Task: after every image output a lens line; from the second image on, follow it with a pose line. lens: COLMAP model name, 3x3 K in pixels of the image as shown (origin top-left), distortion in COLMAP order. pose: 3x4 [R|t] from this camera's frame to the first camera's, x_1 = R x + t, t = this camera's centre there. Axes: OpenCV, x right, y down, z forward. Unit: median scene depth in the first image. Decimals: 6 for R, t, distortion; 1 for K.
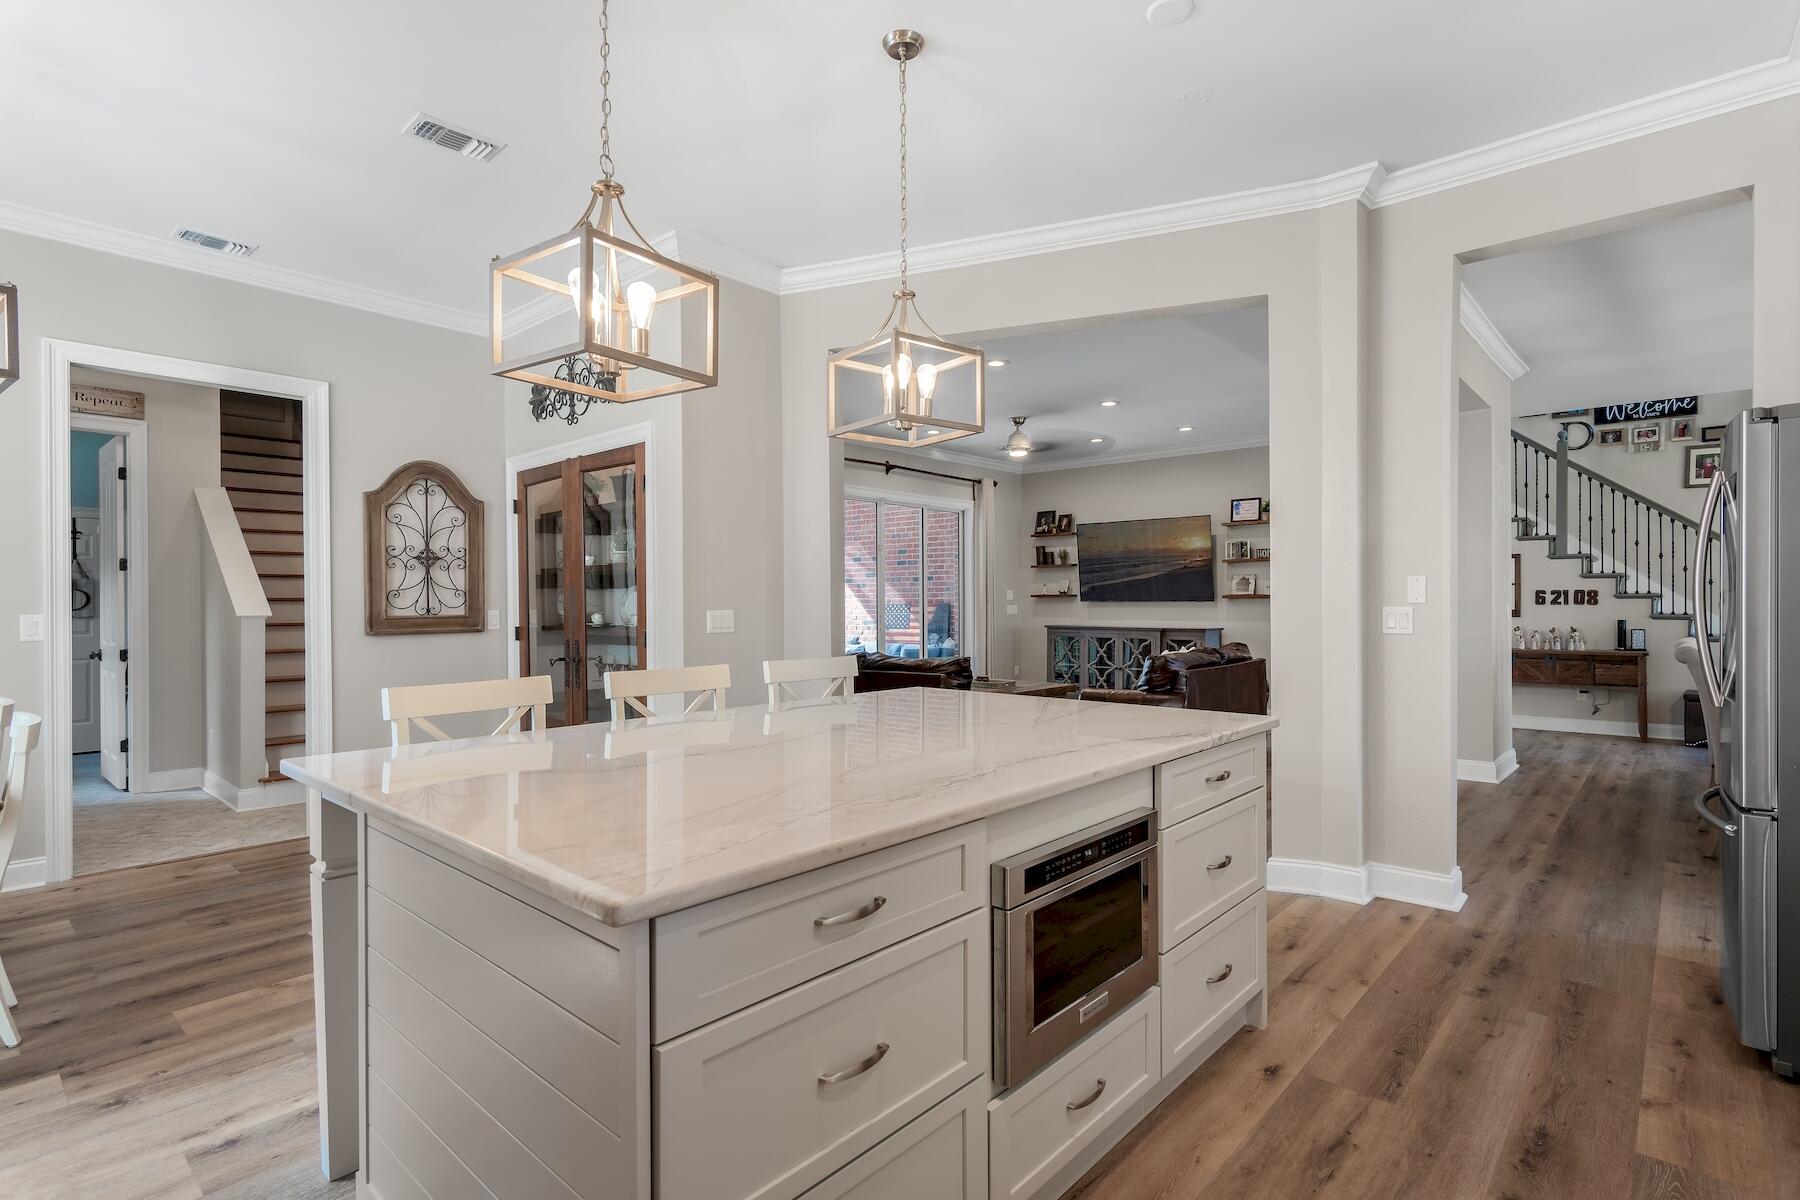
lens RADIAL K [[874.9, 0, 901.3], [0, 874.9, 605.1], [0, 0, 1]] dist [0.006566, 0.000655]
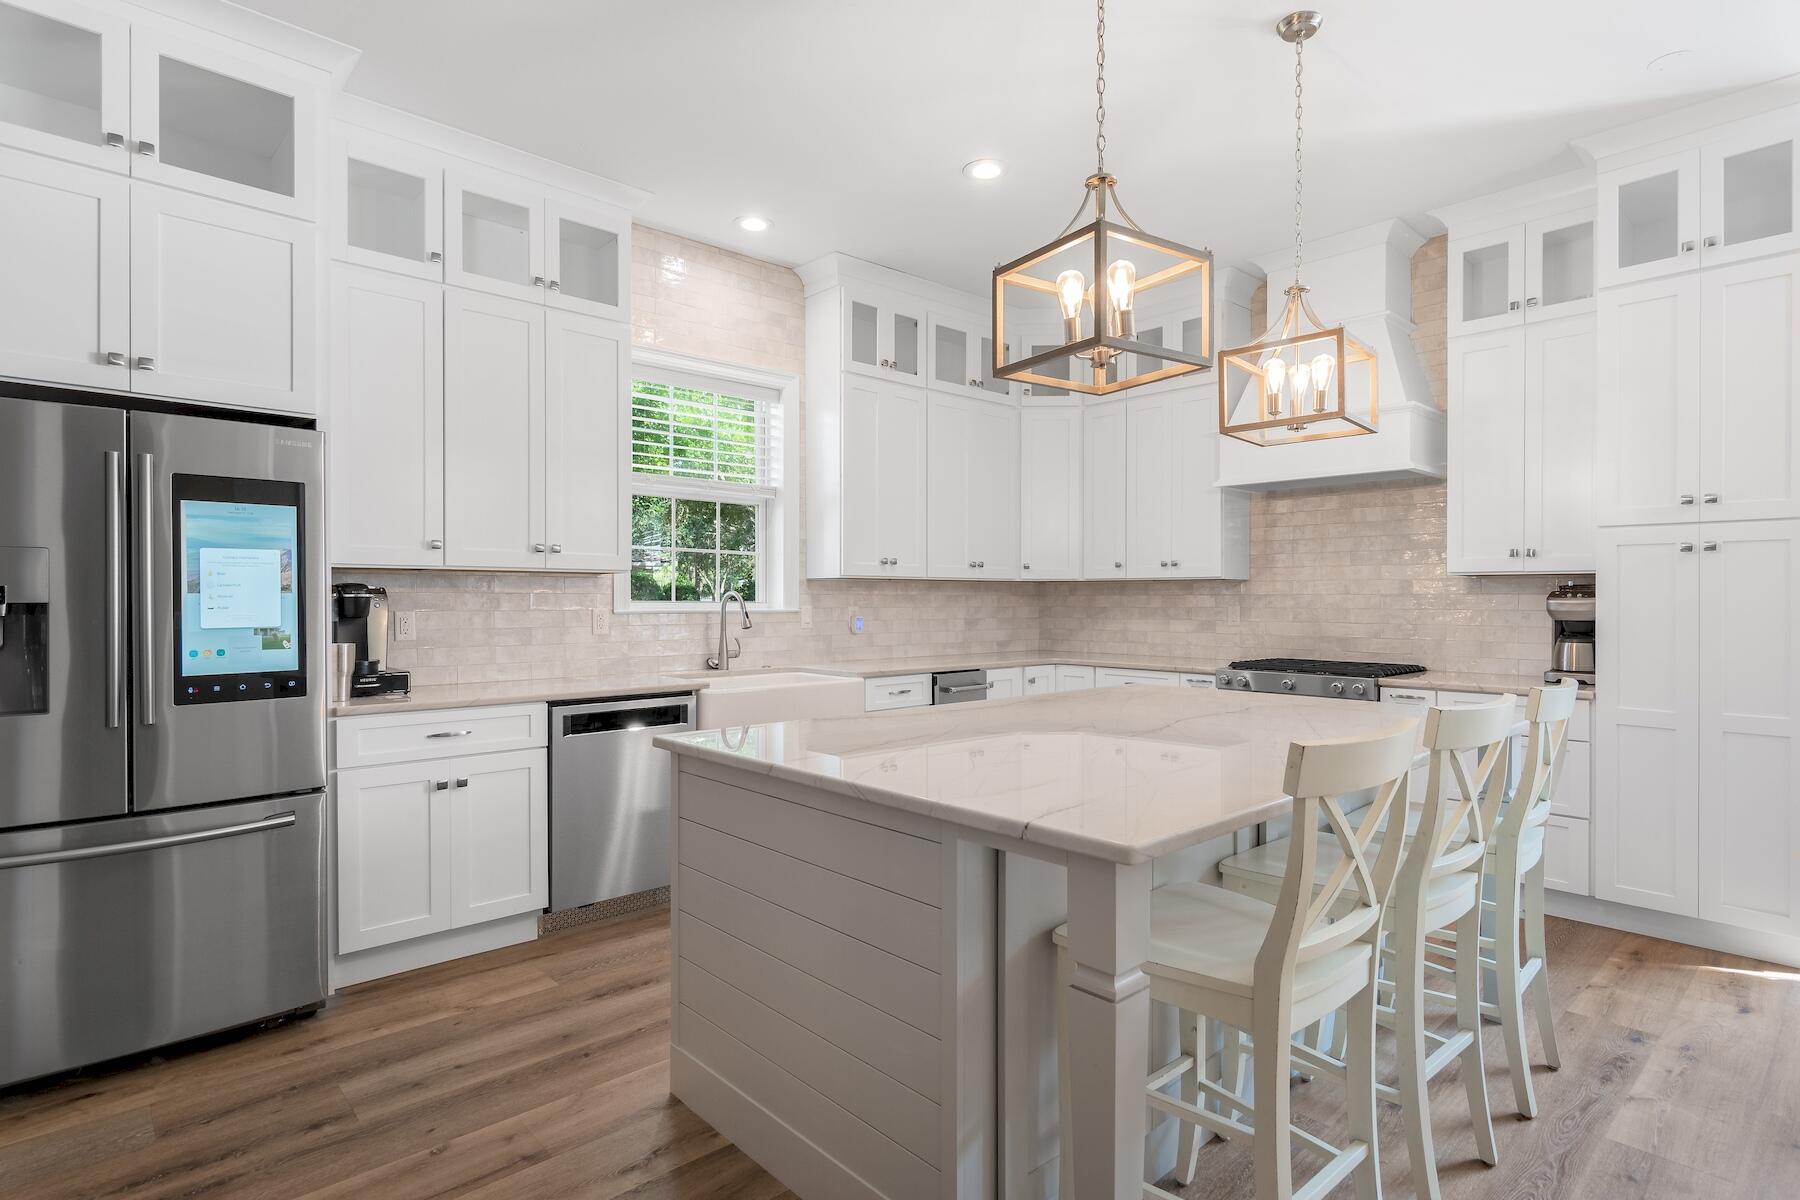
lens RADIAL K [[911.5, 0, 894.3], [0, 911.5, 601.7], [0, 0, 1]] dist [-0.004425, 0.002765]
pose [[-0.993491, 0.003735, 0.113850, 0.033091], [0.005034, 0.999925, 0.011125, 0.000593], [-0.113800, 0.011625, -0.993436, 0.545184]]
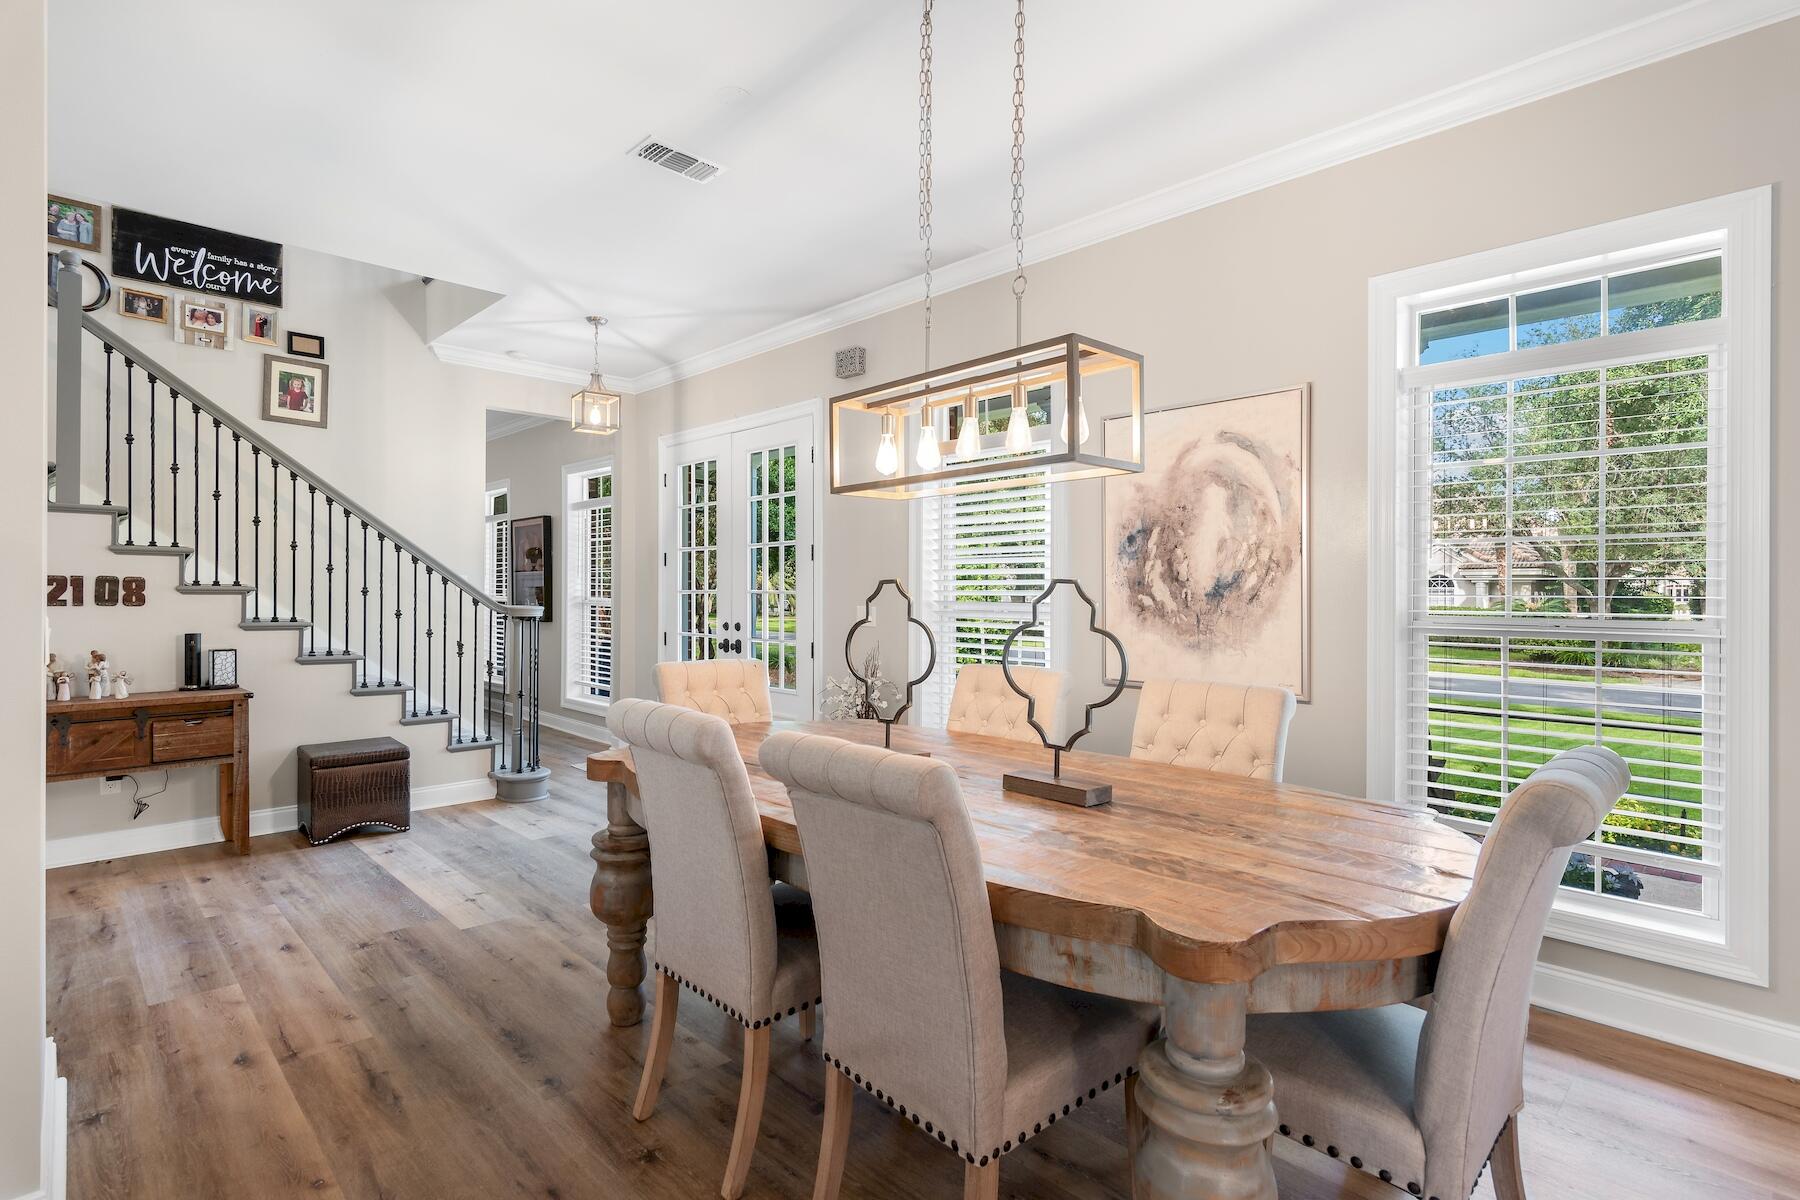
lens RADIAL K [[874.9, 0, 903.7], [0, 874.9, 593.5], [0, 0, 1]] dist [0.006566, 0.000655]
pose [[0.070667, 0.004014, 0.997492, 0.290886], [0.001399, 0.999991, -0.004123, -0.004575], [-0.997499, 0.001687, 0.070661, 0.491800]]
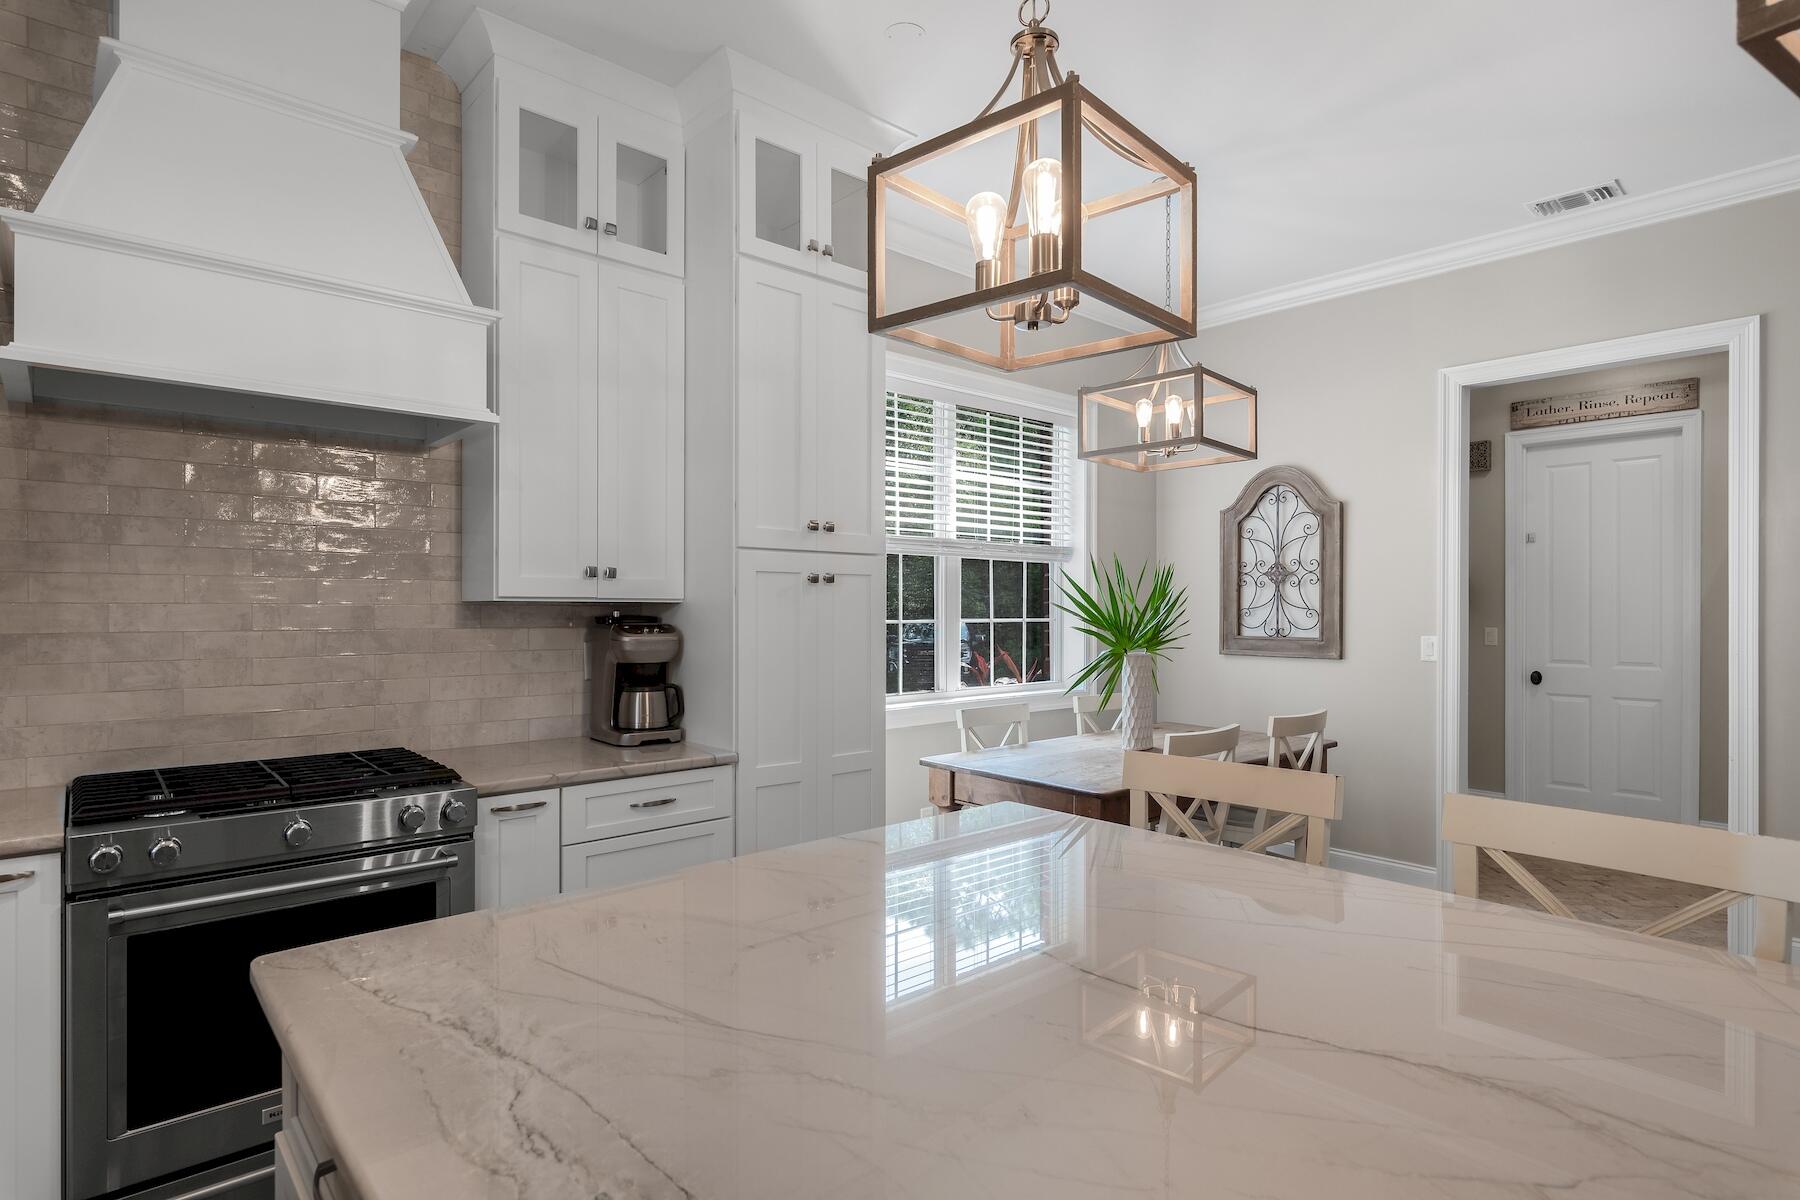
lens RADIAL K [[911.5, 0, 888.8], [0, 911.5, 607.0], [0, 0, 1]] dist [-0.004425, 0.002765]
pose [[-0.116607, 0.005106, -0.993165, 0.084799], [-0.008981, 0.999940, 0.006195, -0.007401], [0.993138, 0.009642, -0.116554, 0.208601]]
